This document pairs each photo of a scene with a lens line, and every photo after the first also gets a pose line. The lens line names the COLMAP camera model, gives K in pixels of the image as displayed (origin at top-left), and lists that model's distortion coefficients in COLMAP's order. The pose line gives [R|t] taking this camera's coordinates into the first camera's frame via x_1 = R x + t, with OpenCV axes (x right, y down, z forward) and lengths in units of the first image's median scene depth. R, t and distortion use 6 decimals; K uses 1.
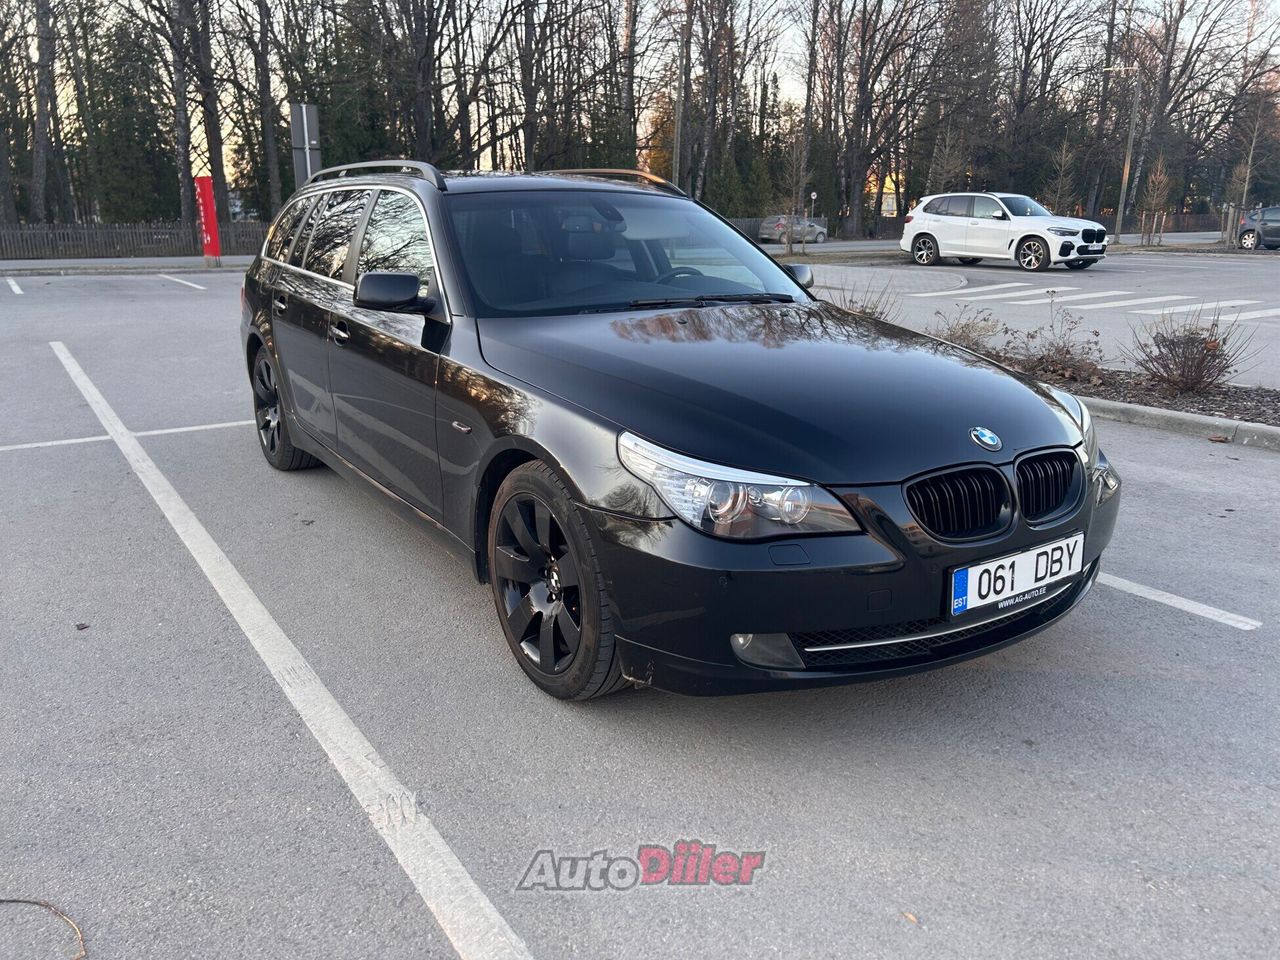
lens RADIAL K [[981.1, 0, 639.2], [0, 981.1, 479.6], [0, 0, 1]] dist [0.000427, -0.008424]
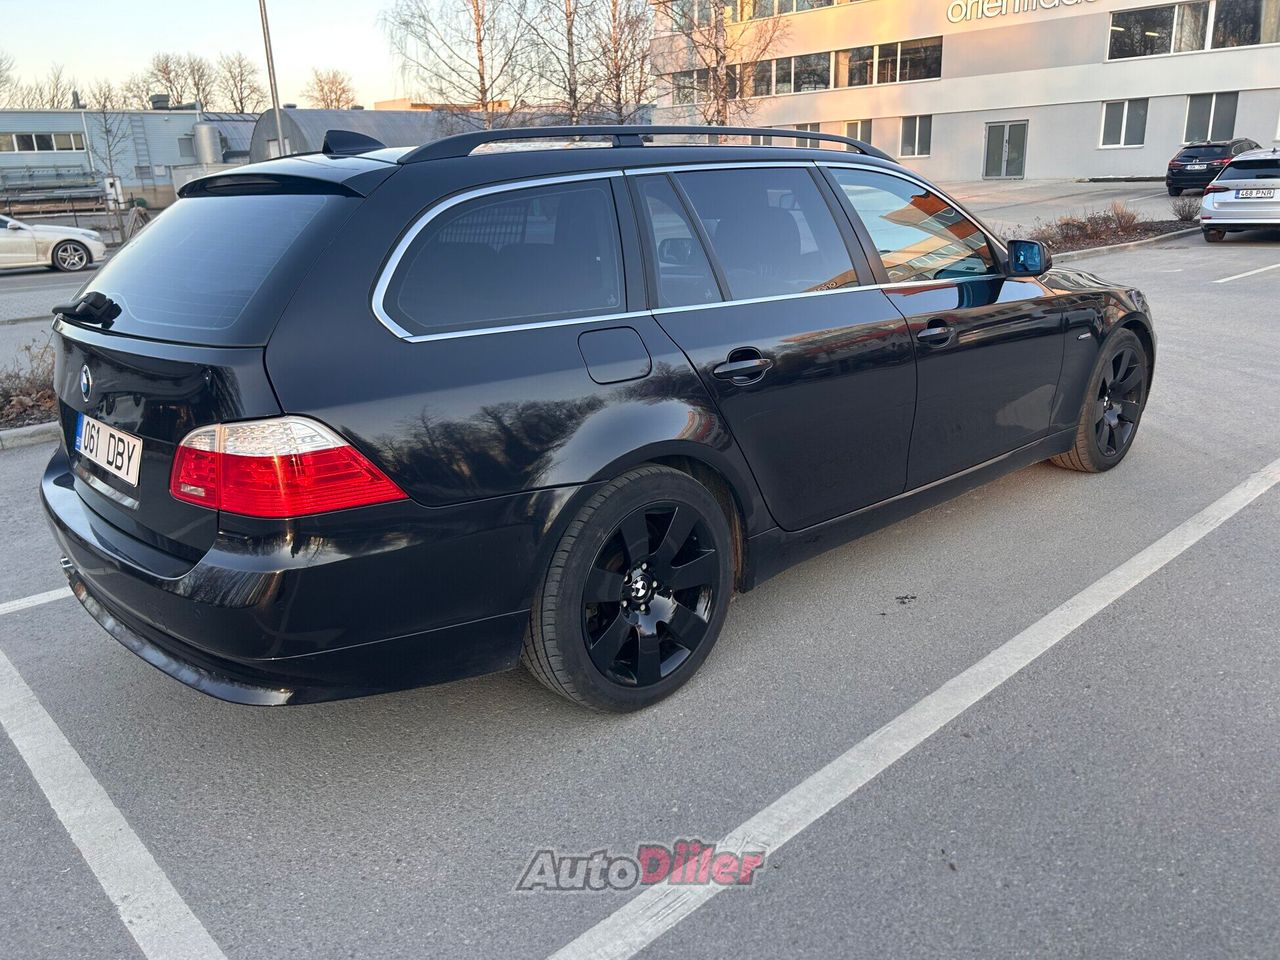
lens RADIAL K [[981.1, 0, 636.2], [0, 981.1, 480.4], [0, 0, 1]] dist [0.000427, -0.008424]
pose [[-0.162441, -0.294683, 0.941687, -1.386592], [0.284525, 0.899836, 0.330666, -0.491297], [-0.944806, 0.321648, -0.062325, 1.689329]]
